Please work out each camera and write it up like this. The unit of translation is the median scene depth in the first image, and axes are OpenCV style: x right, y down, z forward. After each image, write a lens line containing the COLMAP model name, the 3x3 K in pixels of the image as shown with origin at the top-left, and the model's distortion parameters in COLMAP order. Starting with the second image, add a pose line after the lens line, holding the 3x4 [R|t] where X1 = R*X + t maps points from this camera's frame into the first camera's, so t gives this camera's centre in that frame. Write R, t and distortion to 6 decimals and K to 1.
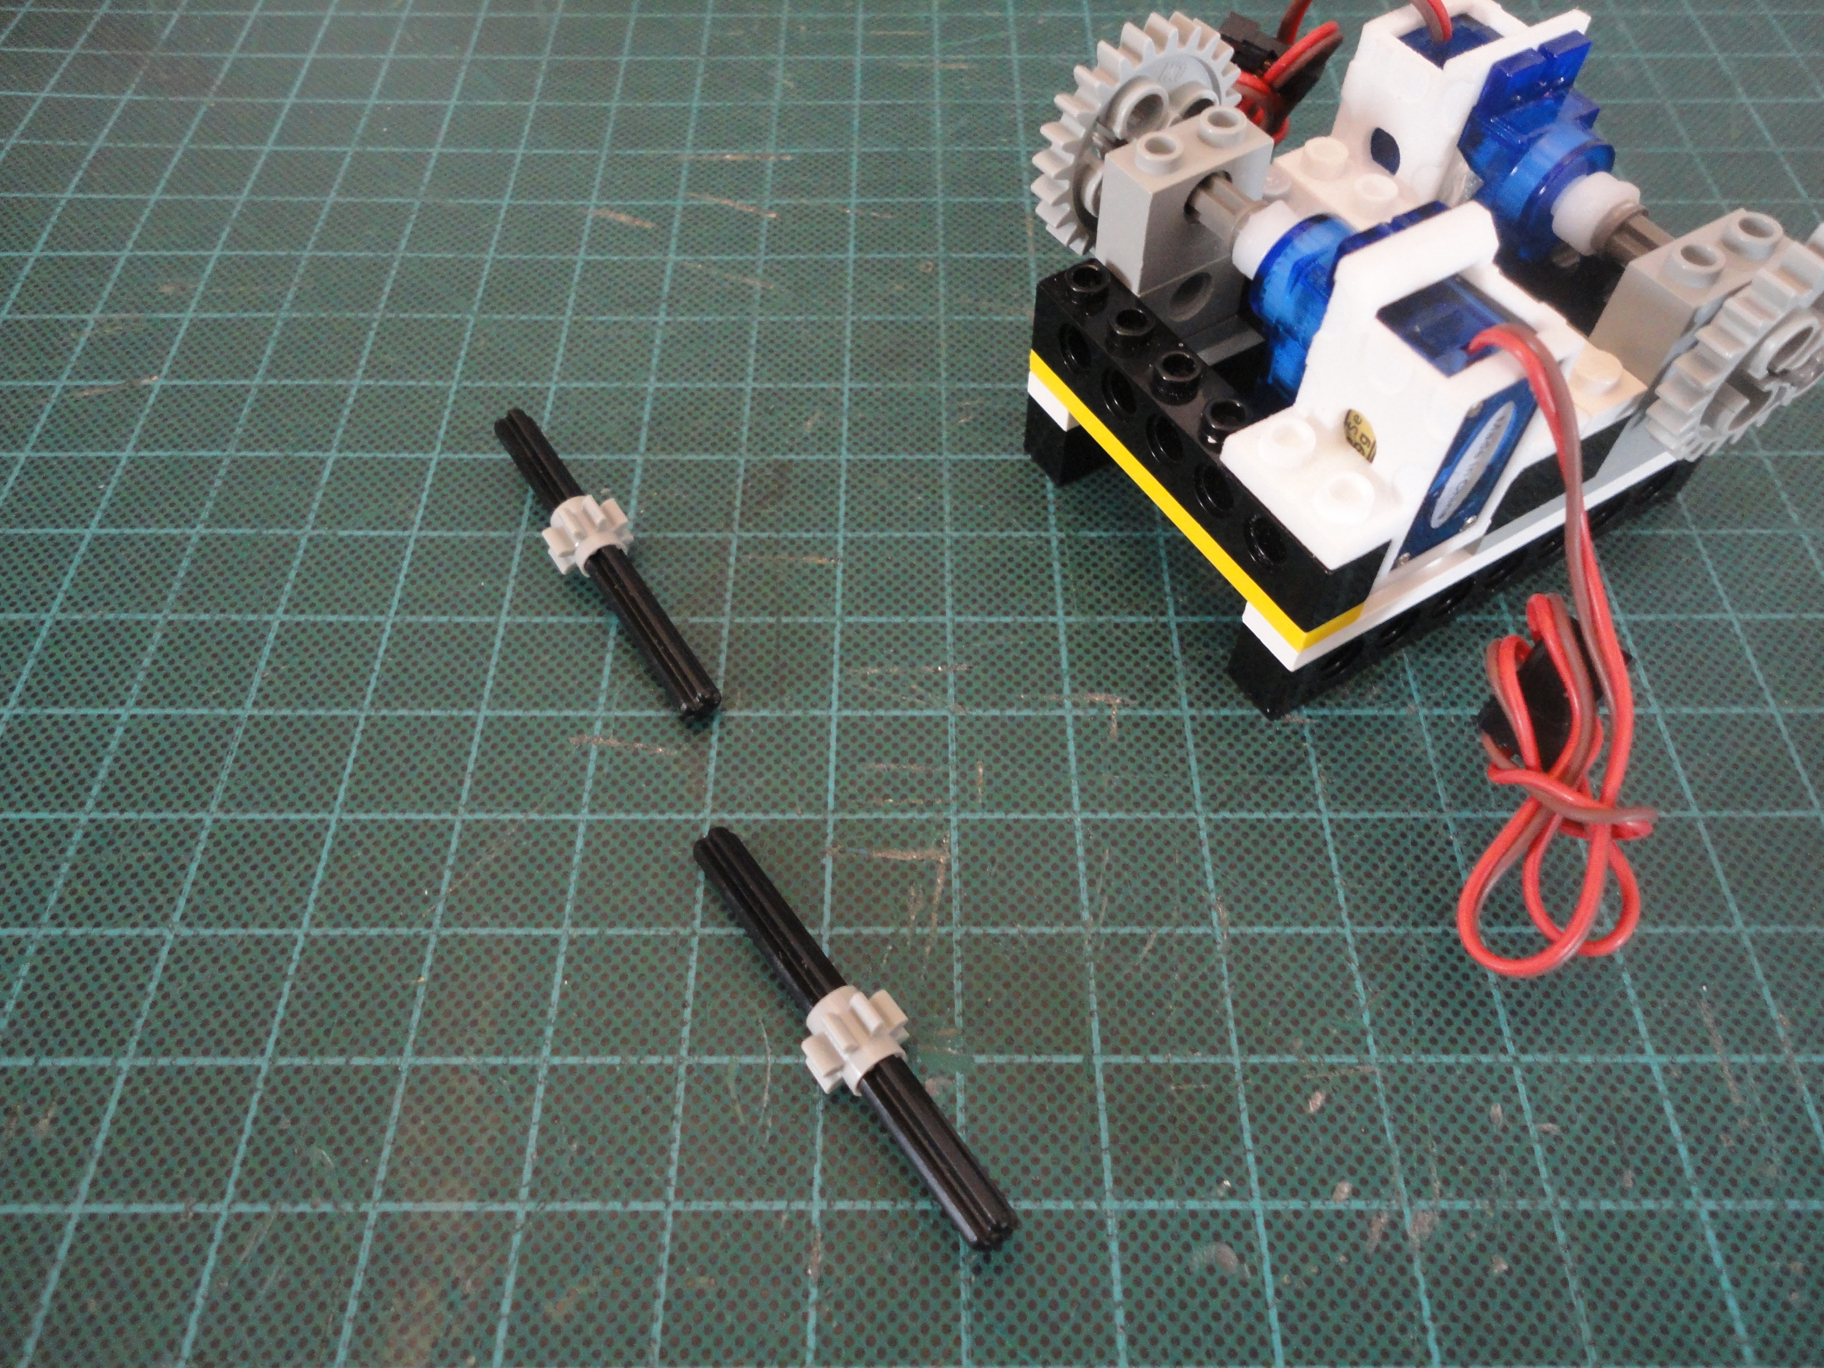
lens RADIAL K [[1357.5, 0, 903.1], [0, 1357.5, 669.8], [0, 0, 1]] dist [0.016311, -0.009233]
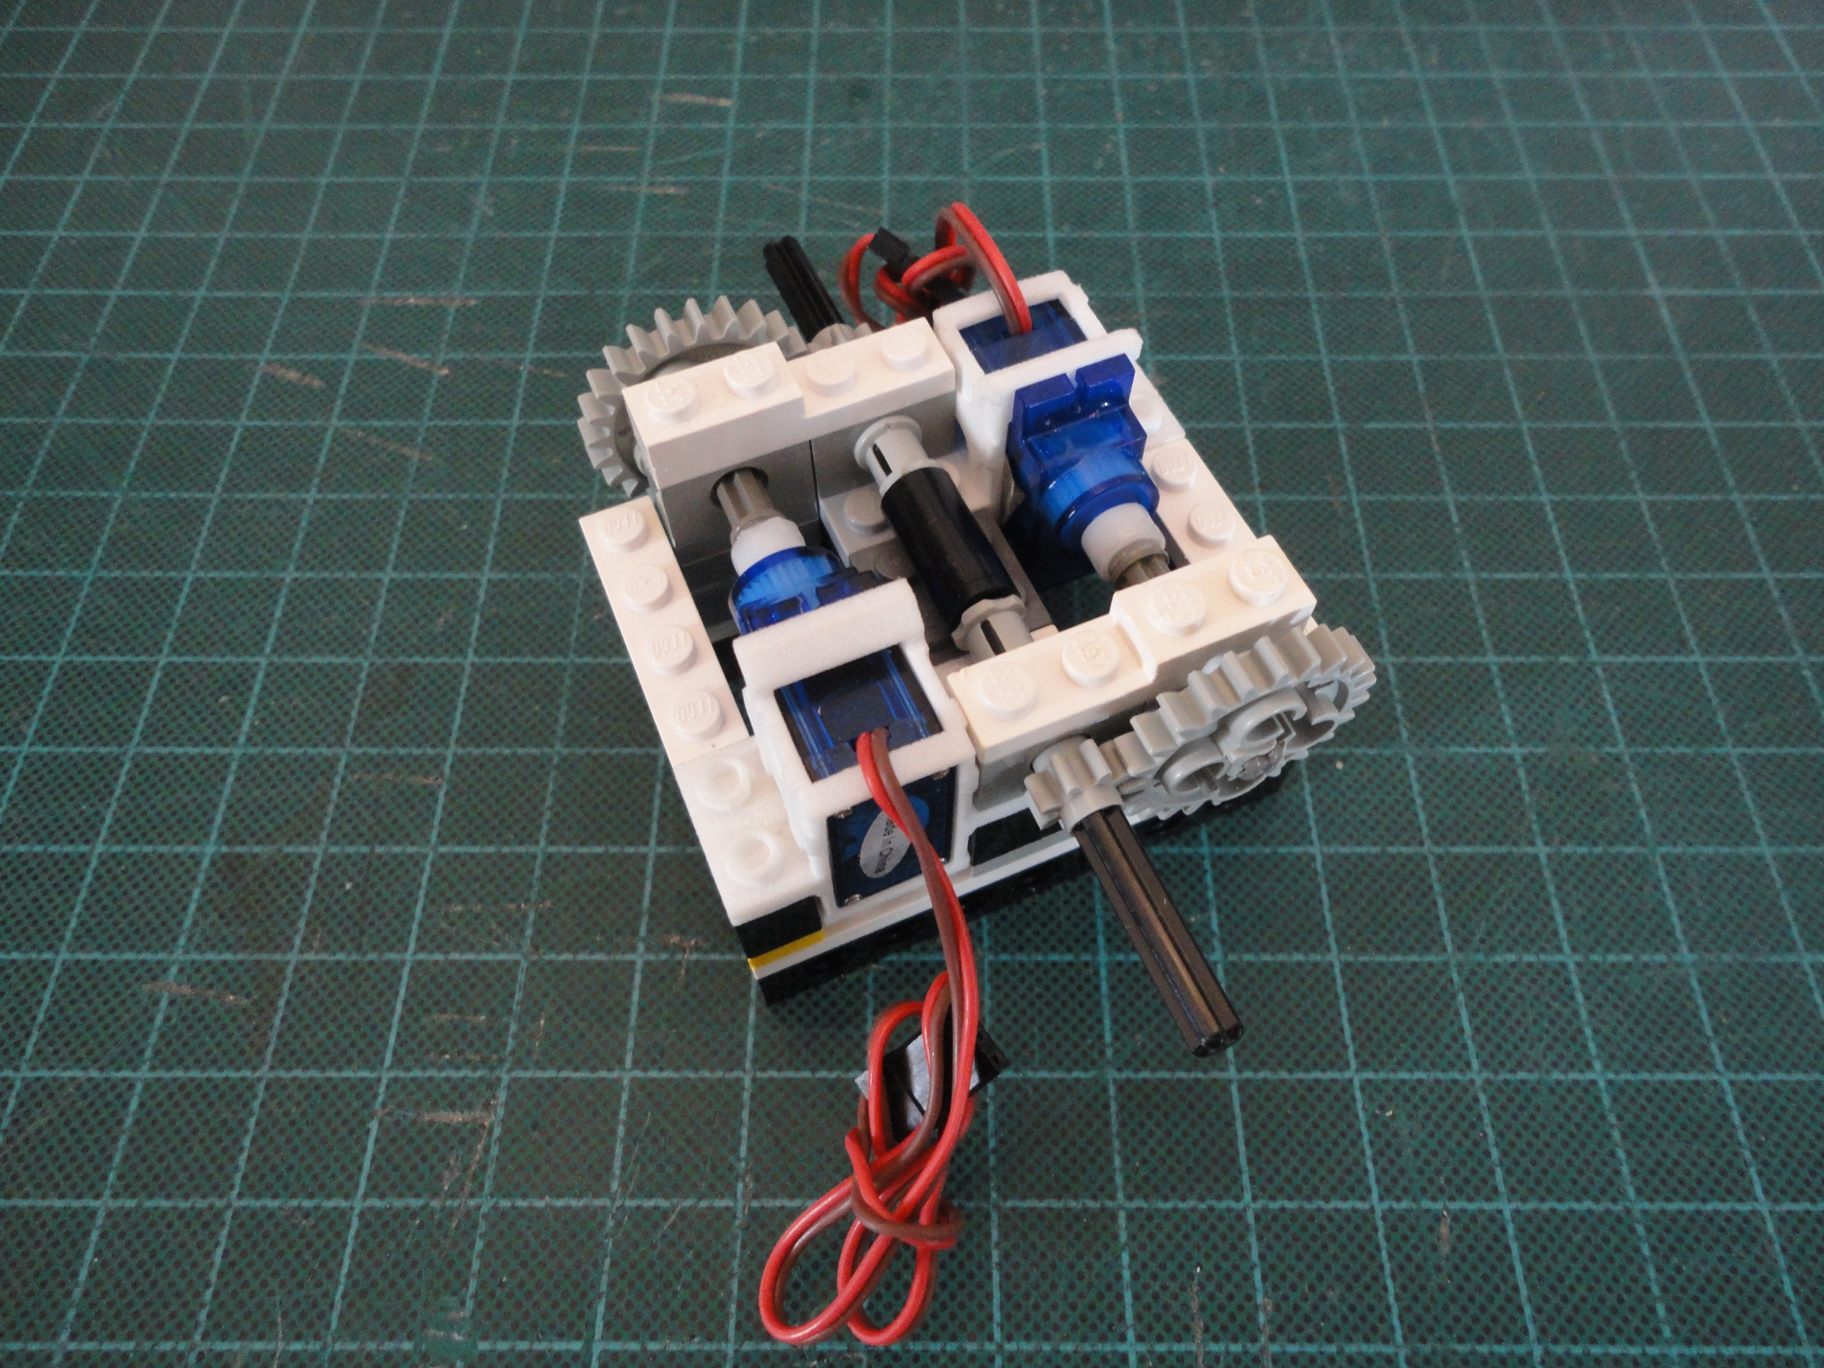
lens RADIAL K [[1357.5, 0, 898.7], [0, 1357.5, 677.9], [0, 0, 1]] dist [0.016311, -0.009233]
pose [[0.999974, 0.002023, -0.006864, 0.337657], [-0.001498, 0.997128, 0.075715, -0.266180], [0.006997, -0.075703, 0.997106, 0.006607]]
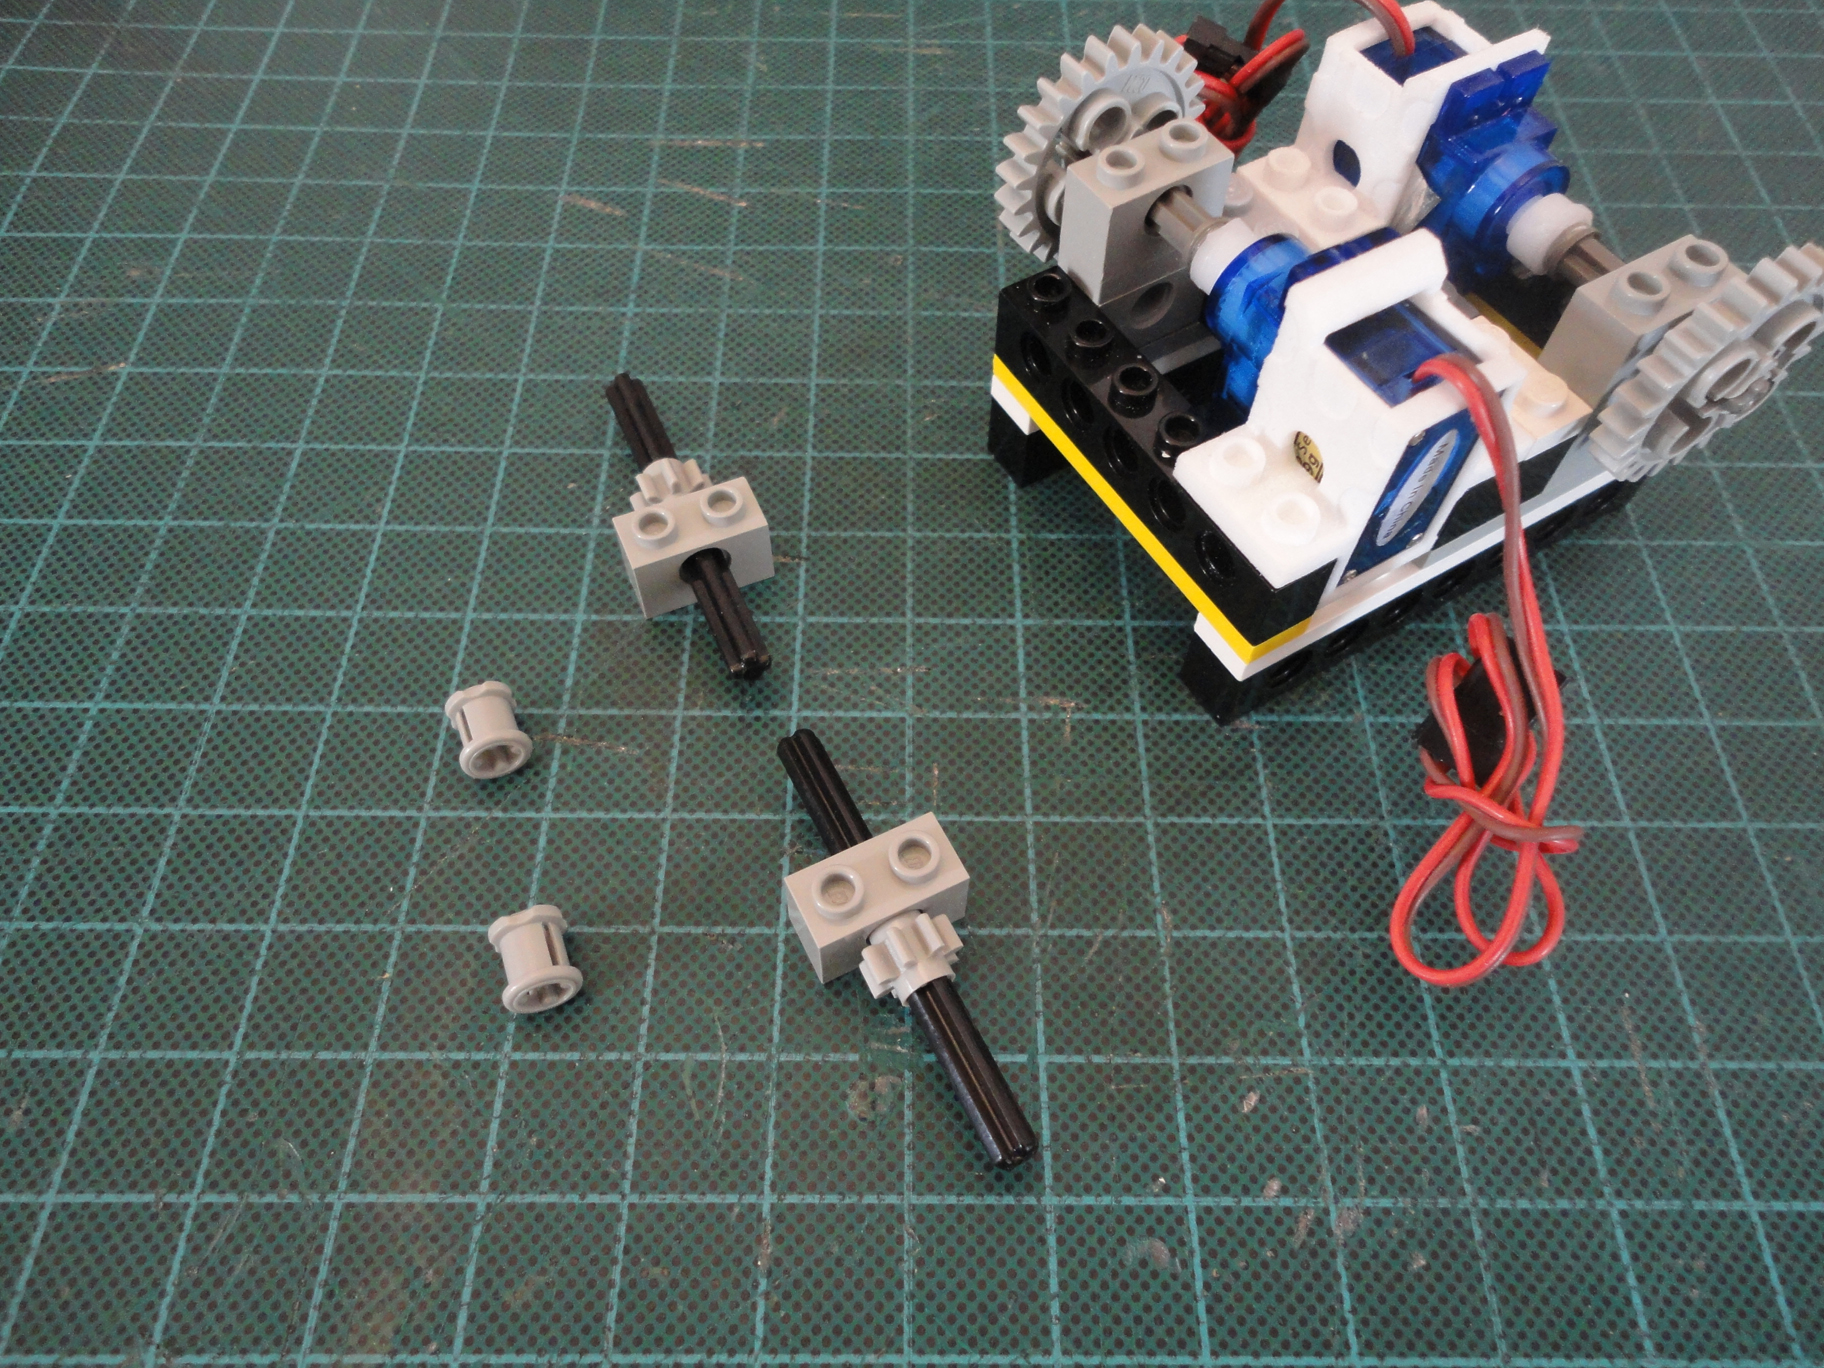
lens RADIAL K [[1357.5, 0, 902.8], [0, 1357.5, 673.2], [0, 0, 1]] dist [0.016311, -0.009233]
pose [[0.999862, 0.011555, 0.011908, 0.019222], [-0.011995, 0.999223, 0.037540, -0.040093], [-0.011465, -0.037678, 0.999224, -0.020228]]
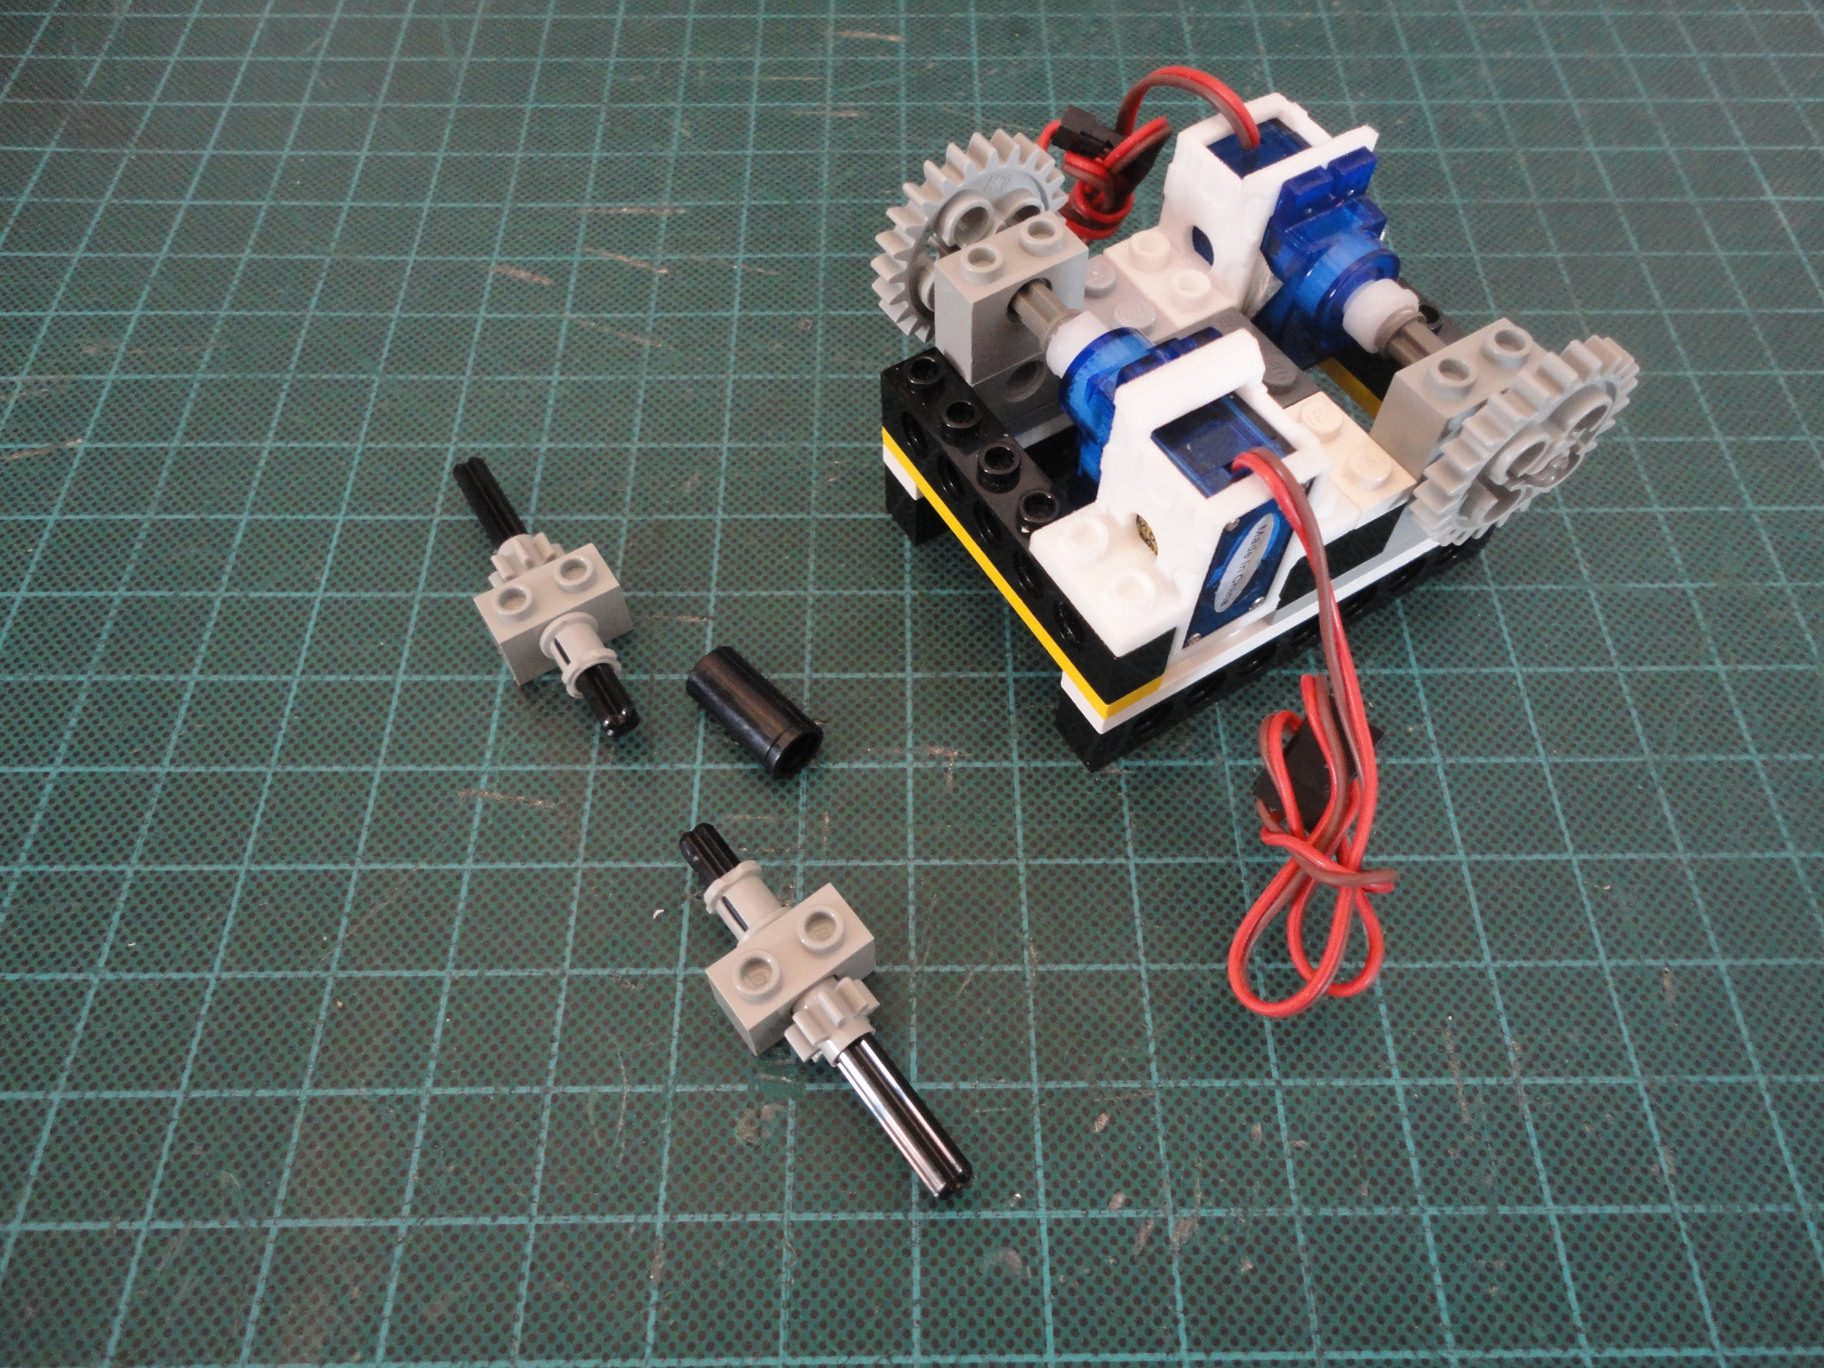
lens RADIAL K [[1357.5, 0, 901.8], [0, 1357.5, 675.1], [0, 0, 1]] dist [0.016311, -0.009233]
pose [[0.999963, -0.005339, 0.006677, 0.113588], [0.004981, 0.998610, 0.052468, -0.105096], [-0.006948, -0.052433, 0.998600, -0.107774]]
